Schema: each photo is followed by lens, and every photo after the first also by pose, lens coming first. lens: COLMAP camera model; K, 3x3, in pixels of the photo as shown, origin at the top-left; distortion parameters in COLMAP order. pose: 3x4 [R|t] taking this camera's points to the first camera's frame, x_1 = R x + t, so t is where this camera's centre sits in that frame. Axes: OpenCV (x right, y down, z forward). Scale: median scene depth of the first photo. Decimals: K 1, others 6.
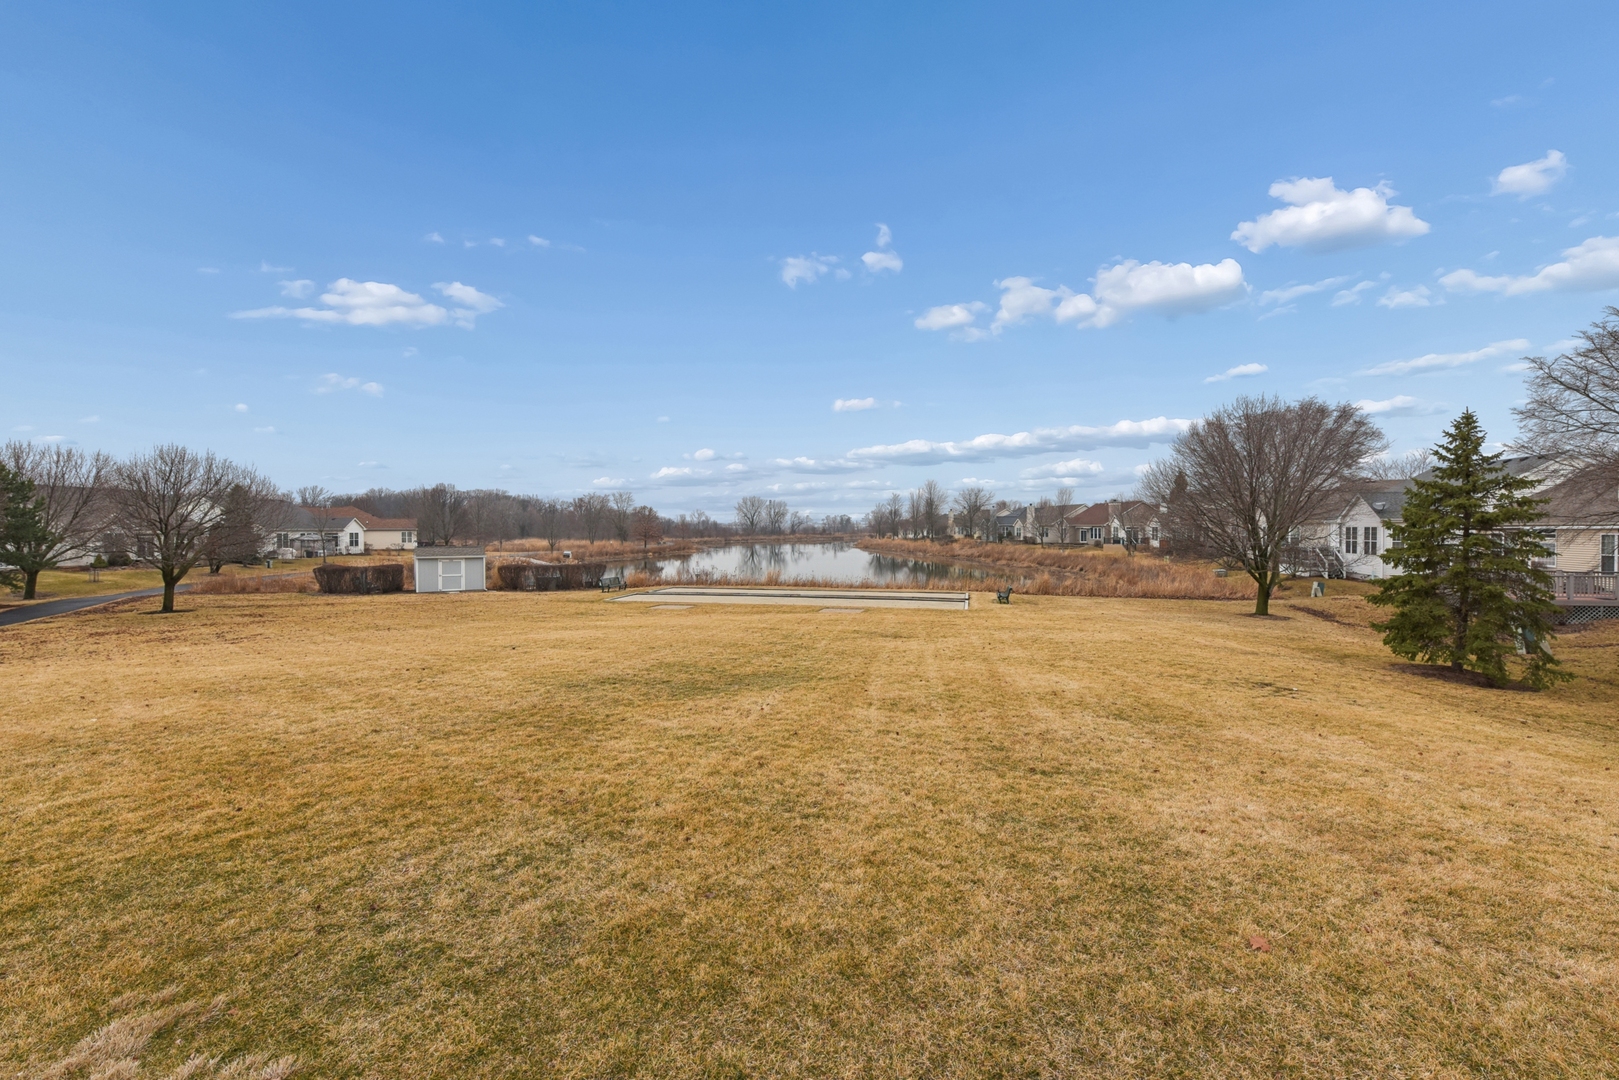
lens RADIAL K [[730.8, 0, 813.6], [0, 730.8, 533.0], [0, 0, 1]] dist [0.000468, -0.000135]
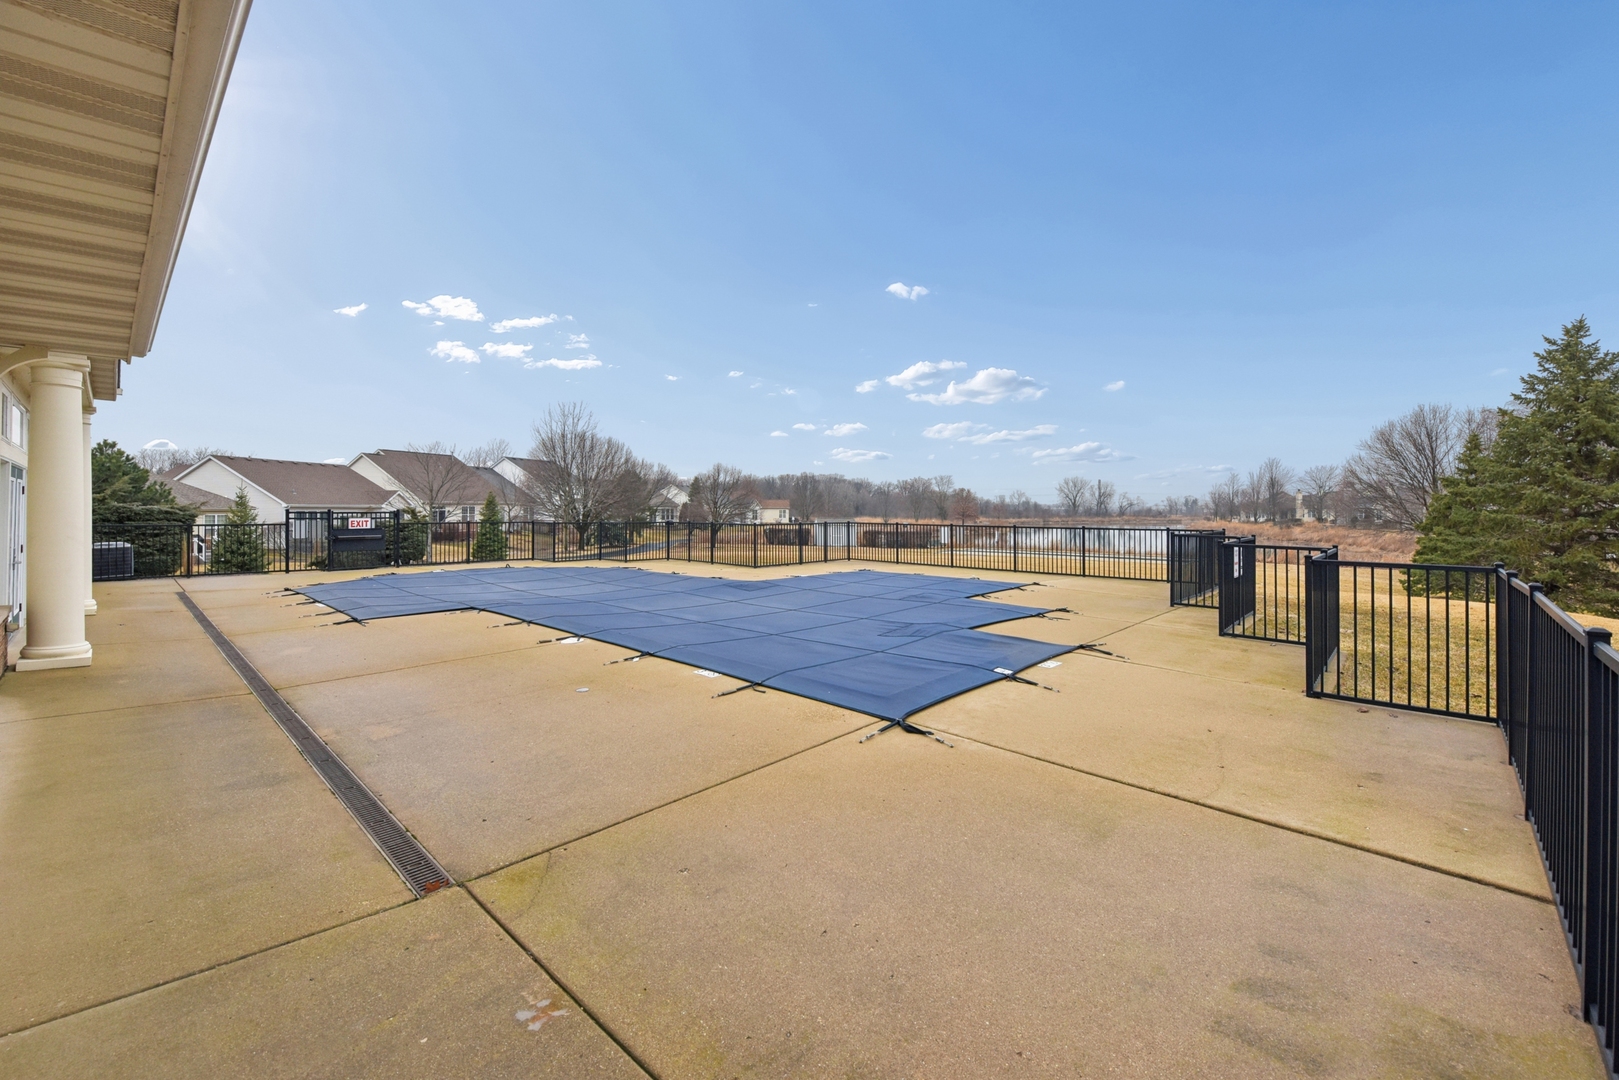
lens RADIAL K [[730.8, 0, 811.5], [0, 730.8, 523.1], [0, 0, 1]] dist [0.000468, -0.000135]
pose [[0.907455, 0.014791, -0.419889, 0.162381], [-0.009422, 0.999845, 0.014858, 0.009979], [0.420043, -0.009527, 0.907454, -0.628376]]
